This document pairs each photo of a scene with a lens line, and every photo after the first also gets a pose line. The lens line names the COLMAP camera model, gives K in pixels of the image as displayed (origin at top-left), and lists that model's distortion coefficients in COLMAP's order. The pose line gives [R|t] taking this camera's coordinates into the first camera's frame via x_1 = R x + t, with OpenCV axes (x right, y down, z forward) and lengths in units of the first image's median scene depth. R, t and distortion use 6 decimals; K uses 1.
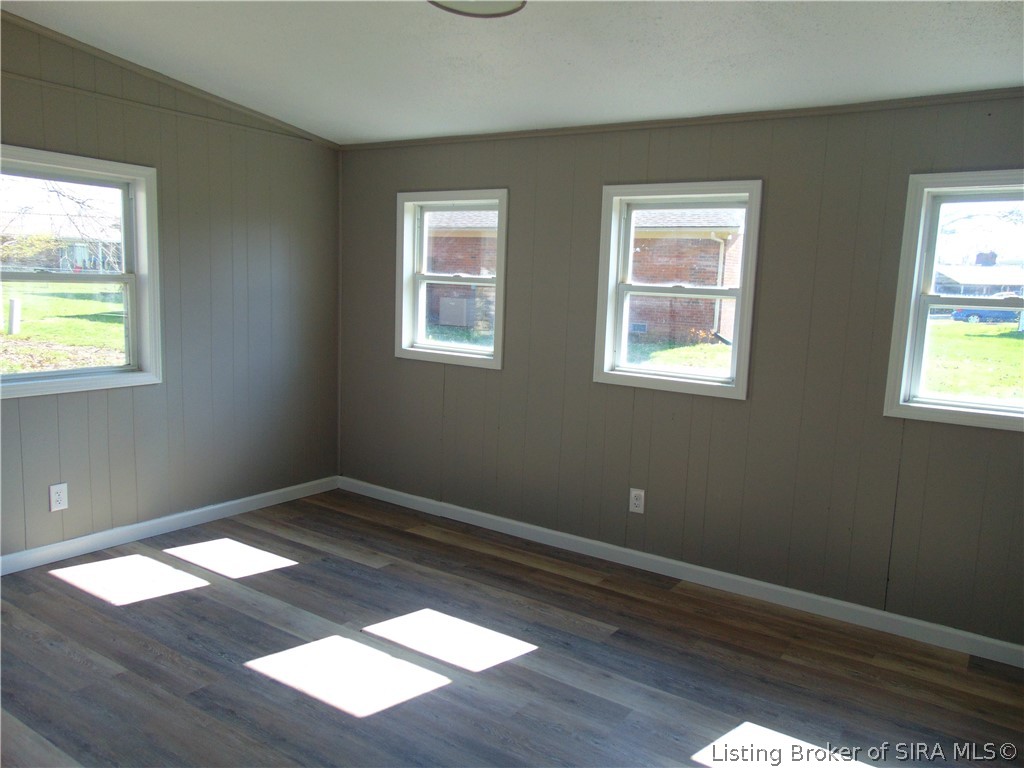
lens RADIAL K [[764.4, 0, 512.0], [0, 764.4, 384.0], [0, 0, 1]] dist [-0.033218, 0.082714]
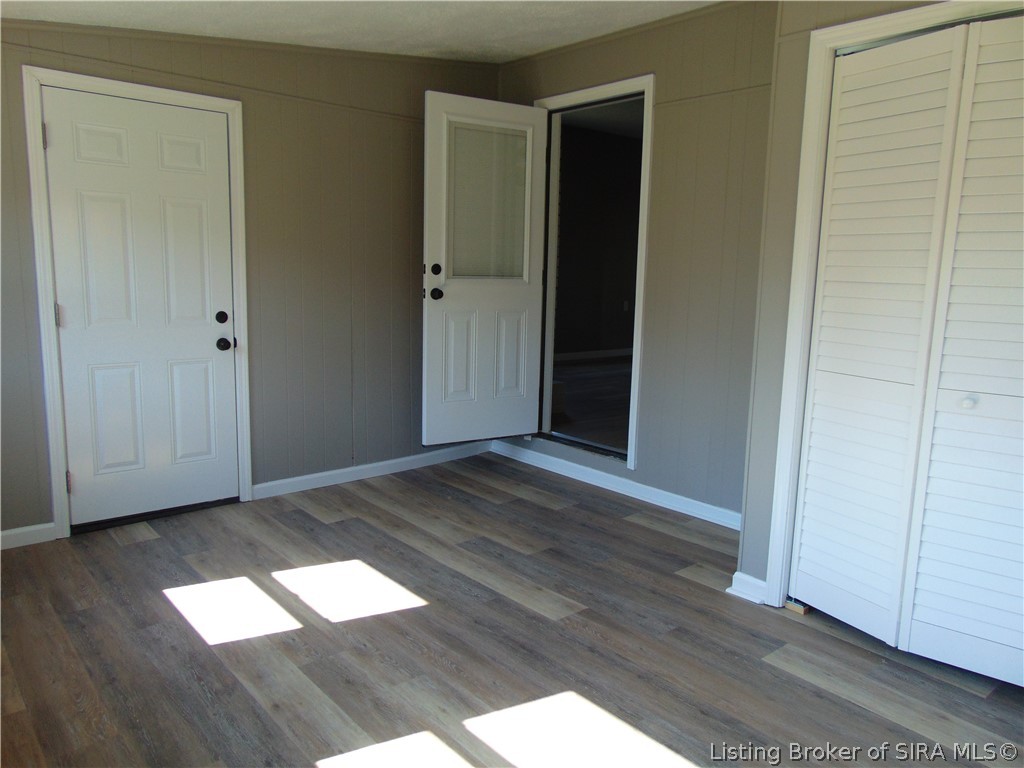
lens RADIAL K [[764.4, 0, 512.0], [0, 764.4, 384.0], [0, 0, 1]] dist [-0.033218, 0.082714]
pose [[-0.961699, -0.104487, 0.253414, -0.324457], [-0.028935, 0.958030, 0.285203, -0.215230], [-0.272578, 0.266947, -0.924360, 1.768748]]
